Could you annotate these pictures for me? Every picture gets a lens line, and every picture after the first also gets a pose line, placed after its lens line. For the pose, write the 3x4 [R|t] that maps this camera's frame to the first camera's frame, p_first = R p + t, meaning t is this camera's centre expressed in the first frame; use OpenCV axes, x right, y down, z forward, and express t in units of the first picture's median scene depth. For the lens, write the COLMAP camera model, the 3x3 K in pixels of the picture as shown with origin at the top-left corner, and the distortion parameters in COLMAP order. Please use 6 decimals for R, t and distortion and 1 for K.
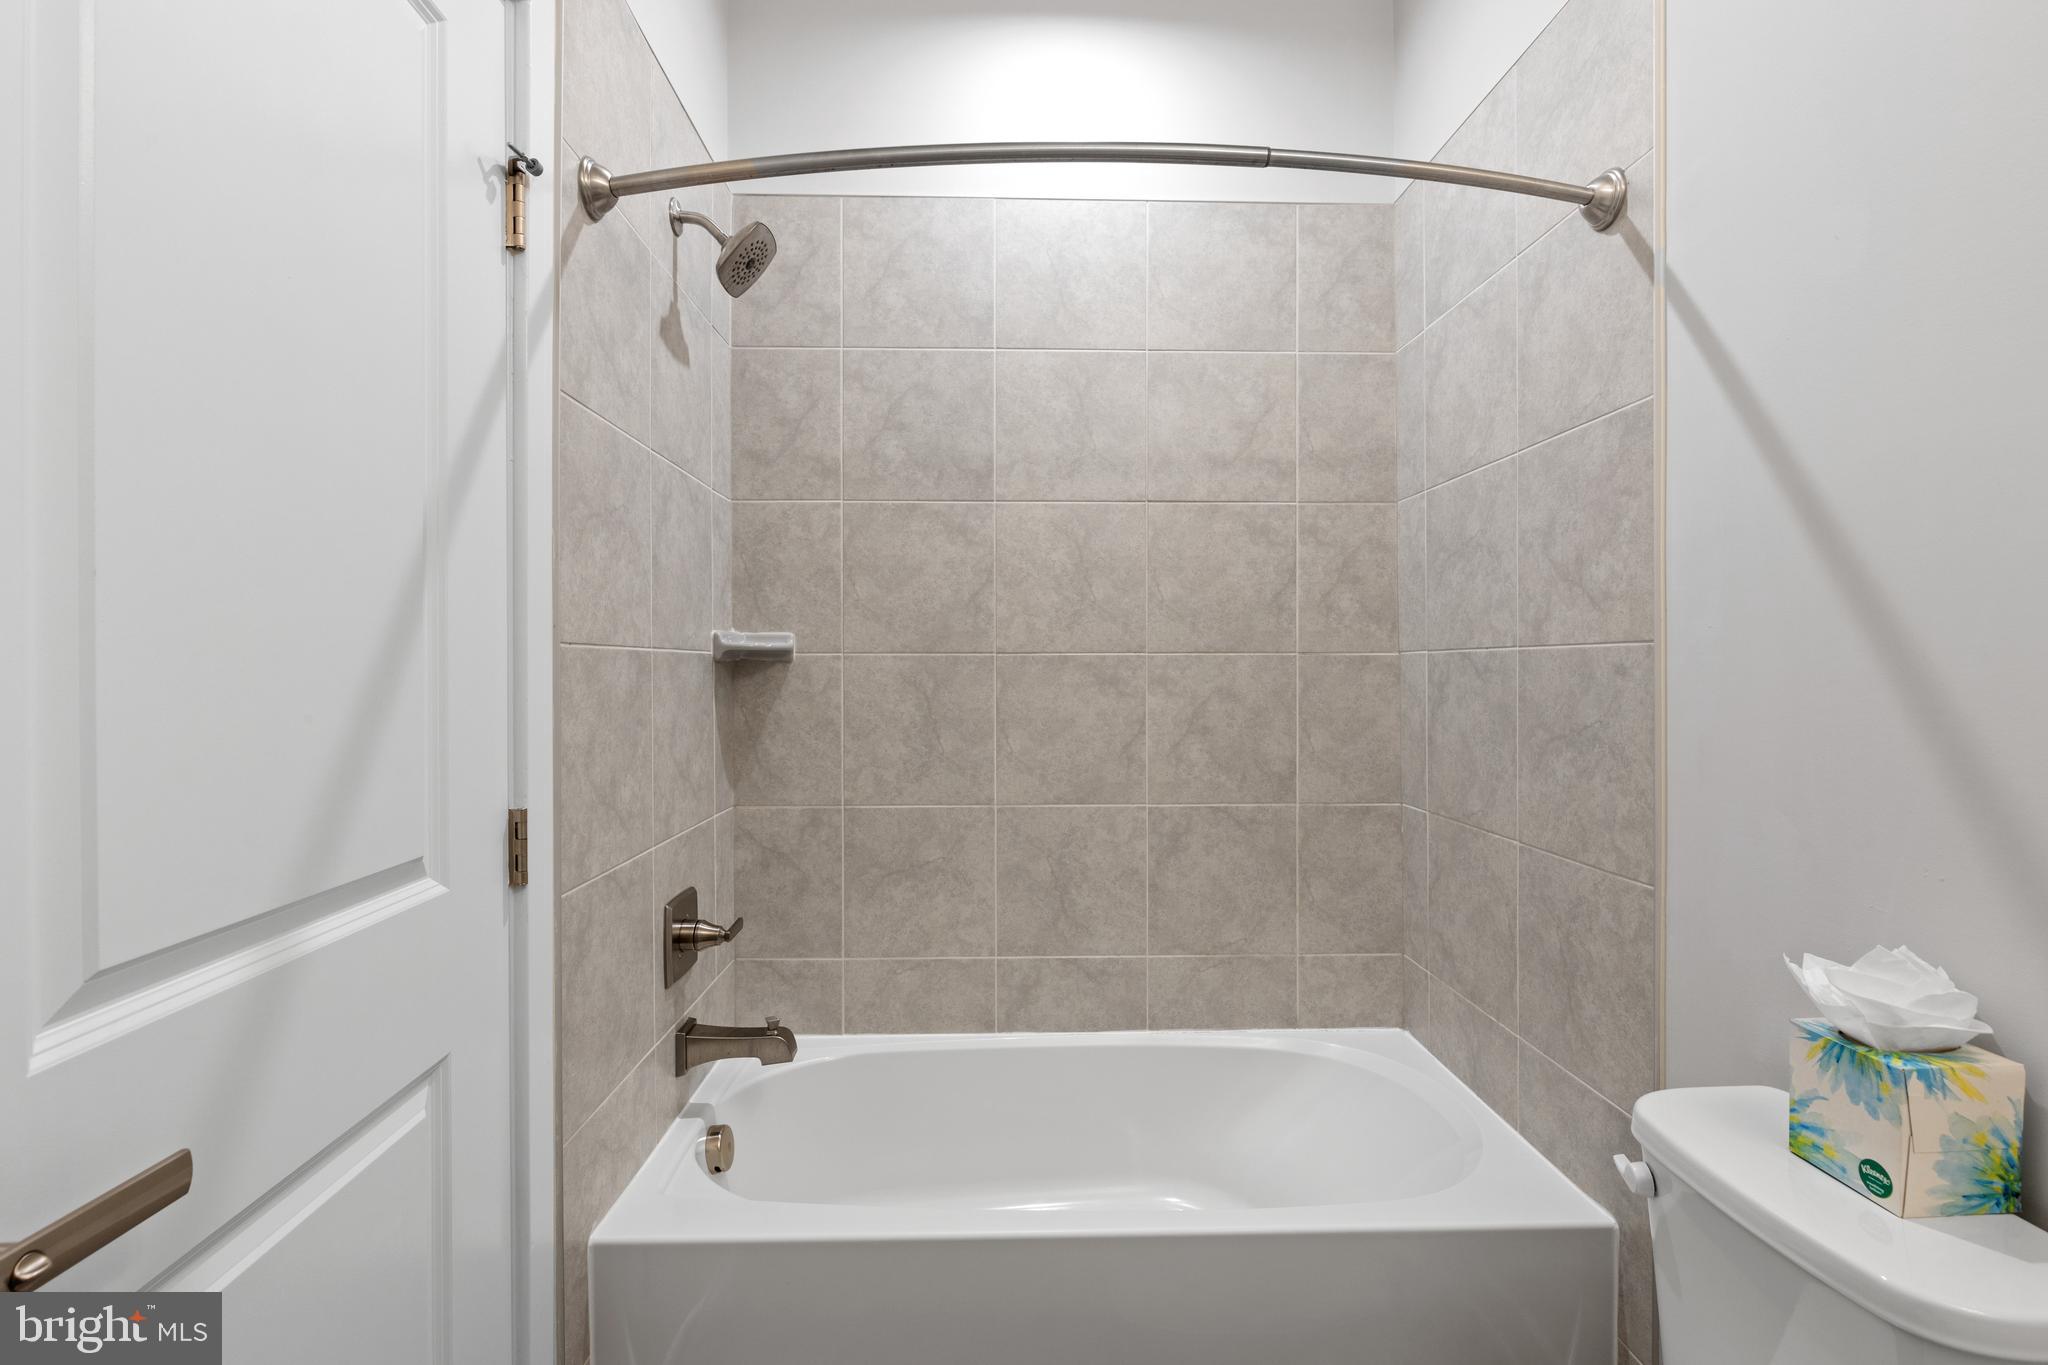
lens RADIAL K [[910.5, 0, 1012.7], [0, 910.5, 676.0], [0, 0, 1]] dist [-0.002699, -0.000373]
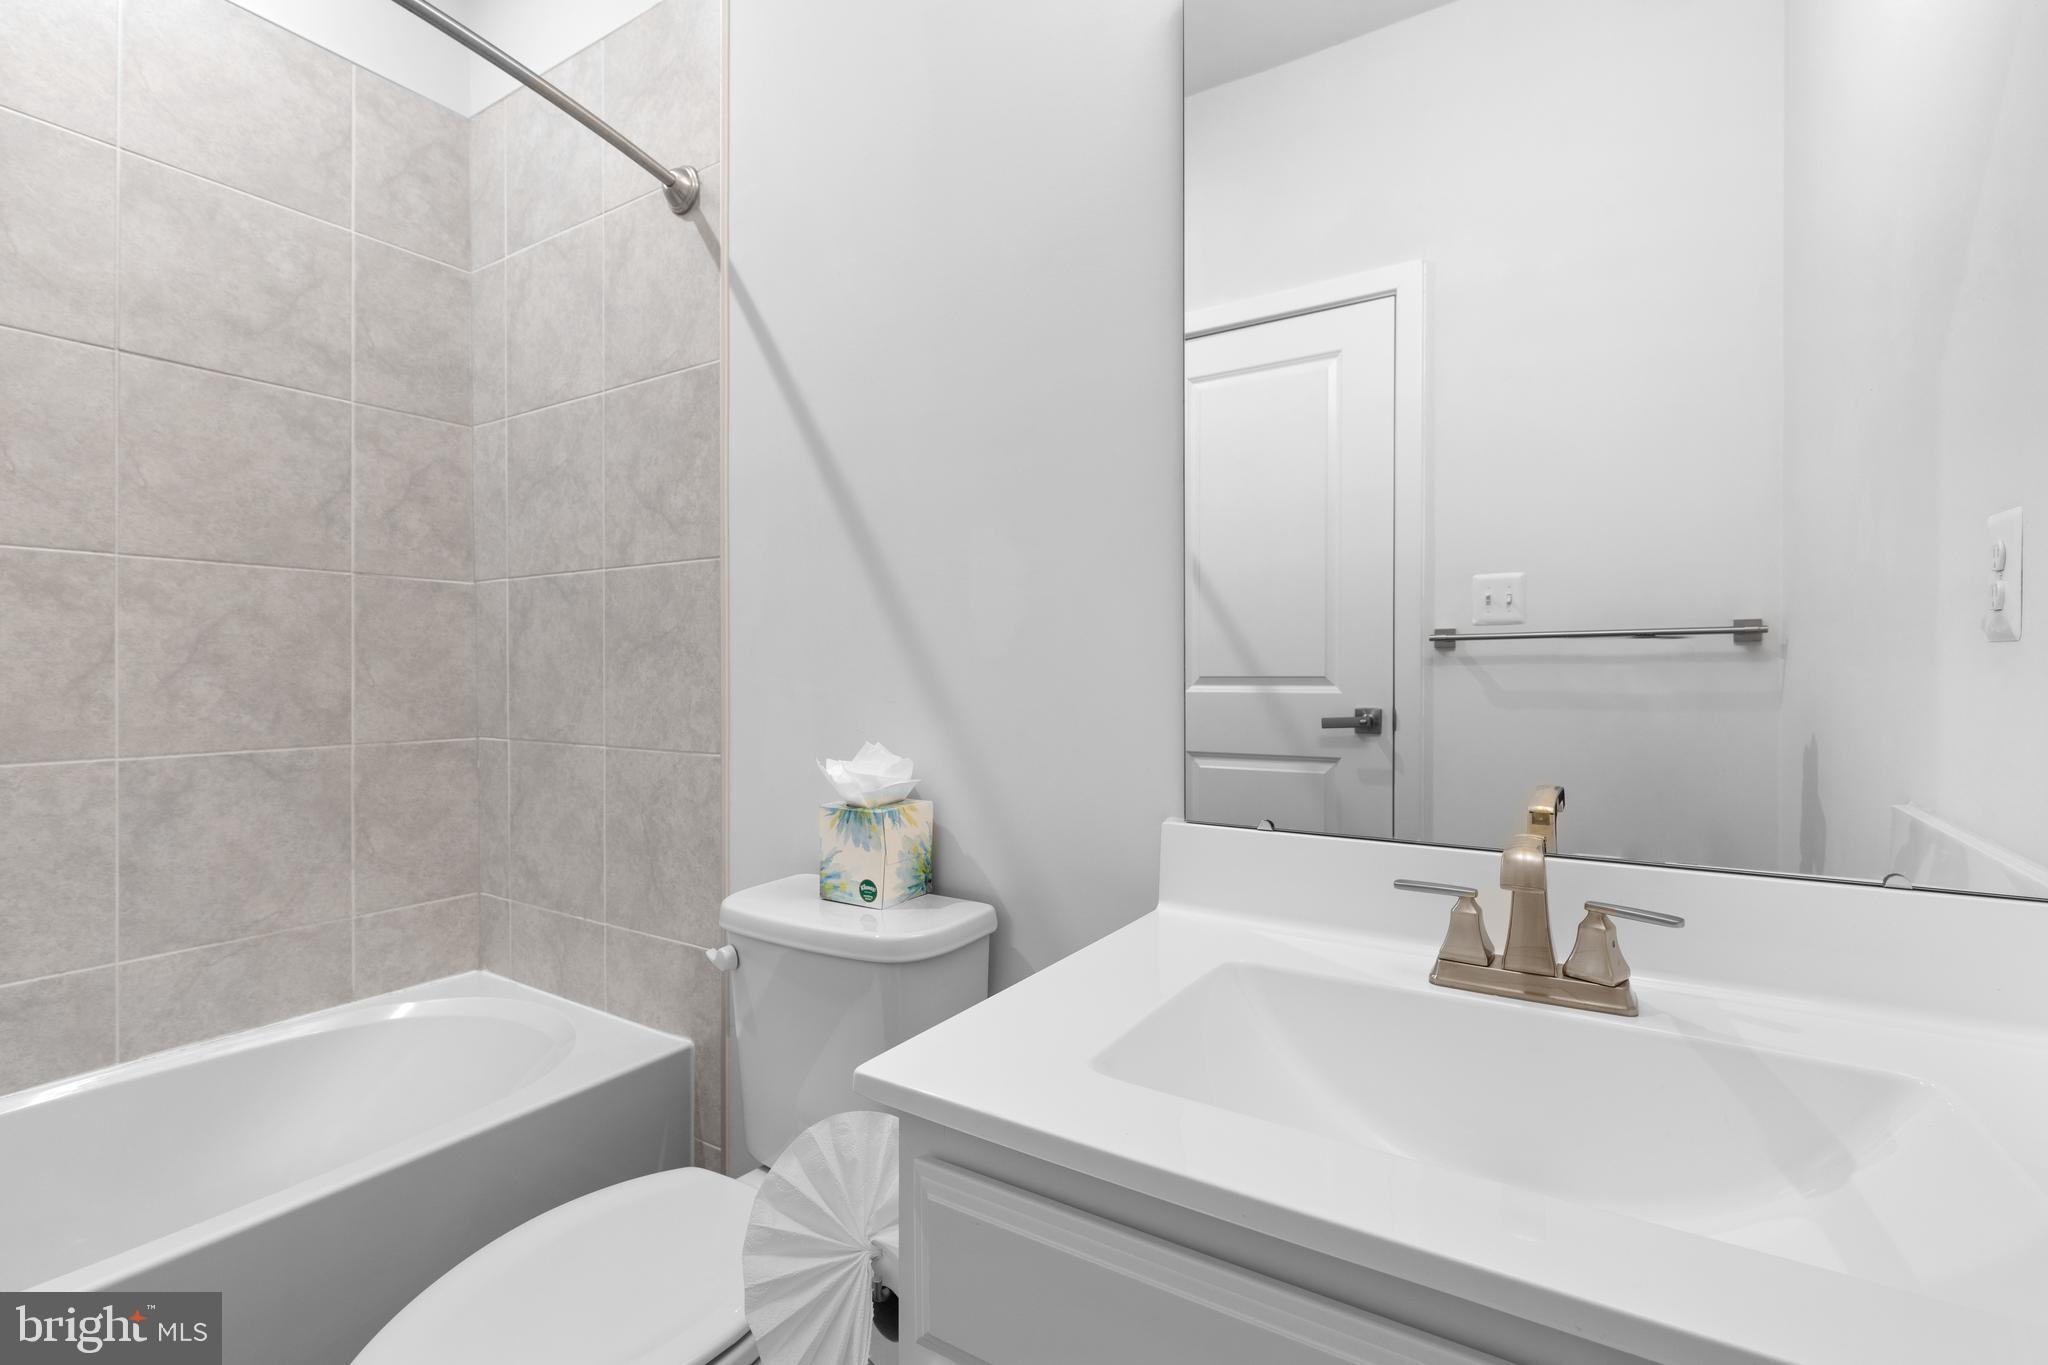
lens RADIAL K [[959.1, 0, 1011.5], [0, 959.1, 704.0], [0, 0, 1]] dist [-0.003366, 0.000186]
pose [[0.552900, 0.009246, 0.833196, -0.126209], [0.001992, 0.999921, -0.012418, 0.141136], [-0.833245, 0.008525, 0.552838, -0.038794]]
